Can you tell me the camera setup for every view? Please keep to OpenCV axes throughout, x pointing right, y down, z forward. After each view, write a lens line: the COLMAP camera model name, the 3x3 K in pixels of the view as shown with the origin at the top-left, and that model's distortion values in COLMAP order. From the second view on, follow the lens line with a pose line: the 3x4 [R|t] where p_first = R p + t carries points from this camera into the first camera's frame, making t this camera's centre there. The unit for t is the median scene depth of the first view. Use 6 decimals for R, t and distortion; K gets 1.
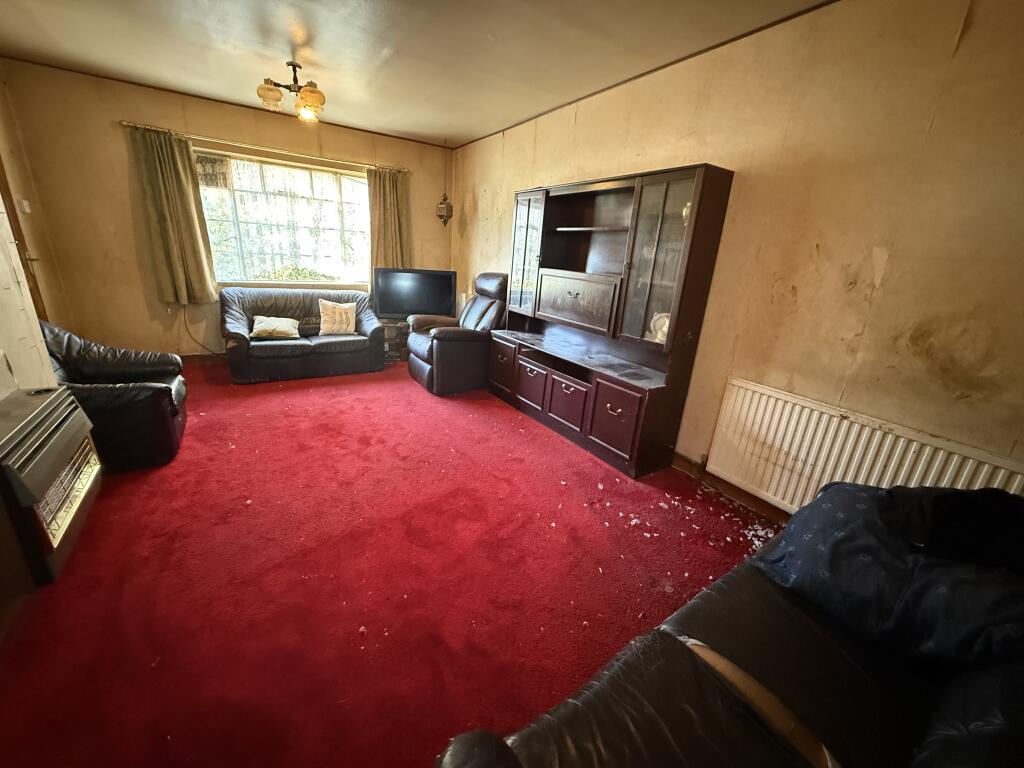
lens RADIAL K [[407.3, 0, 507.6], [0, 407.3, 384.6], [0, 0, 1]] dist [-0.001549, -0.000268]
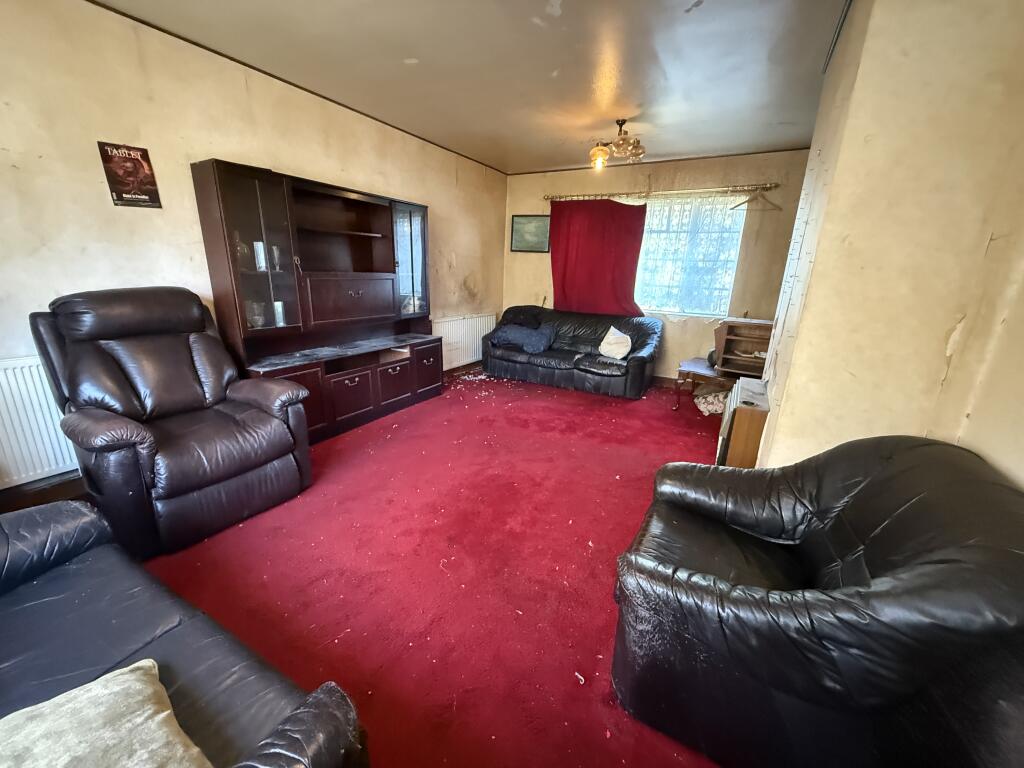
lens RADIAL K [[407.3, 0, 507.7], [0, 407.3, 386.4], [0, 0, 1]] dist [-0.001549, -0.000268]
pose [[-0.464487, -0.313248, 0.828328, -1.156350], [0.221399, 0.864573, 0.451105, -0.474370], [-0.857458, 0.392923, -0.332230, 1.302017]]
